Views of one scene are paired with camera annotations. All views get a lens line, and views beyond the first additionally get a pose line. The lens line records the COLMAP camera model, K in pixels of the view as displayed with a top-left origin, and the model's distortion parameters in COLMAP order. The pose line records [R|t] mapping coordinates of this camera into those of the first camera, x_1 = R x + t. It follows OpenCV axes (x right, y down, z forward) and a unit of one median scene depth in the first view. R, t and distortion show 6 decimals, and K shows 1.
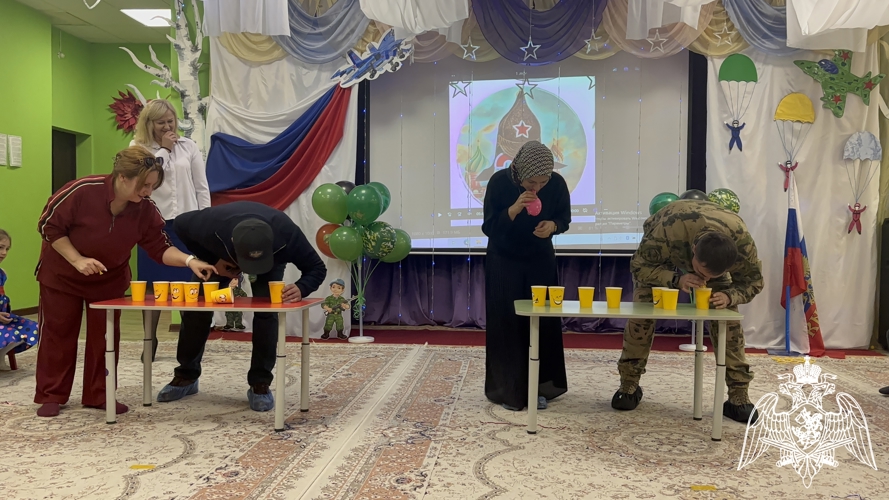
lens RADIAL K [[790.0, 0, 444.0], [0, 790.0, 257.4], [0, 0, 1]] dist [0.017682, -0.014770]
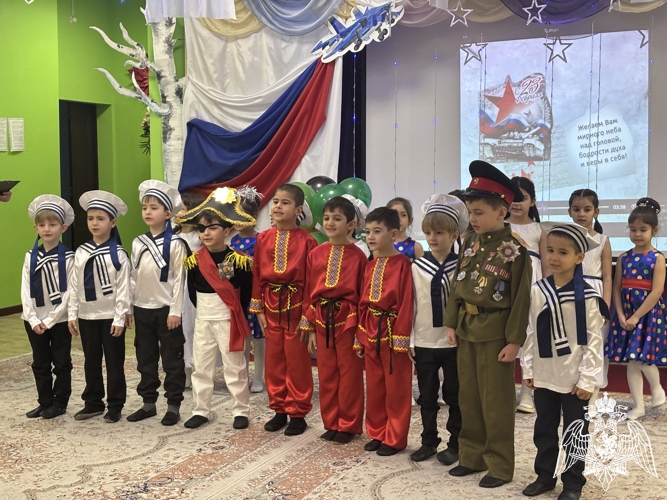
lens RADIAL K [[1006.2, 0, 345.8], [0, 1006.2, 263.3], [0, 0, 1]] dist [0.044831, 0.000000]
pose [[0.954000, 0.018558, -0.299233, 0.215611], [0.001066, 0.997866, 0.065287, -0.071904], [0.299806, -0.062603, 0.951944, -0.022728]]
